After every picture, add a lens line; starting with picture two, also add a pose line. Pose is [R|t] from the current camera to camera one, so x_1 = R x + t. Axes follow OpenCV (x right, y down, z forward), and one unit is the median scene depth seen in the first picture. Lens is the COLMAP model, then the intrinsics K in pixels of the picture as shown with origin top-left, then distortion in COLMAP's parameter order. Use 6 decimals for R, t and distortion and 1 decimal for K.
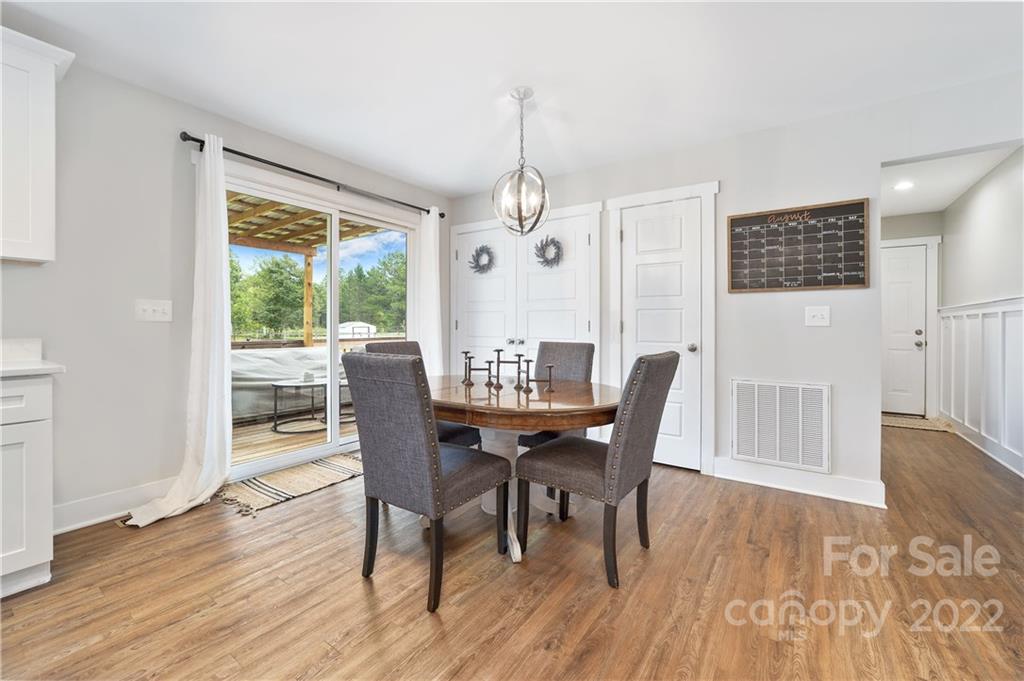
lens RADIAL K [[422.3, 0, 509.4], [0, 422.3, 321.9], [0, 0, 1]] dist [-0.024485, 0.009718]
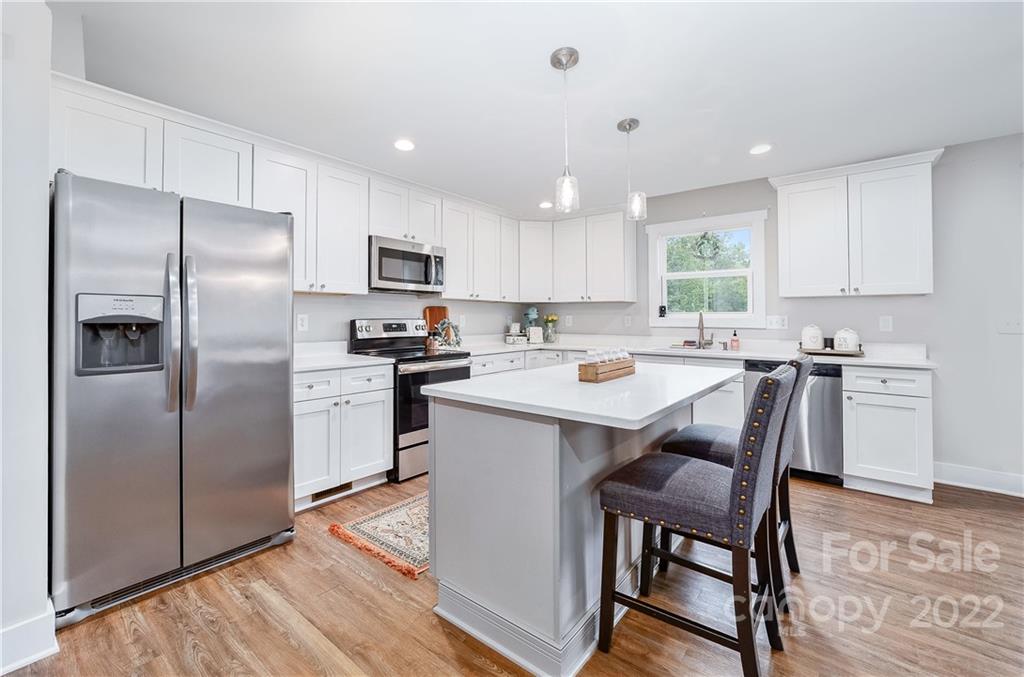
lens RADIAL K [[422.3, 0, 509.4], [0, 422.3, 319.9], [0, 0, 1]] dist [-0.024485, 0.009718]
pose [[-0.063643, -0.009187, -0.997930, 0.538088], [0.001413, 0.999956, -0.009295, -0.043922], [0.997972, -0.002002, -0.063627, -0.460539]]
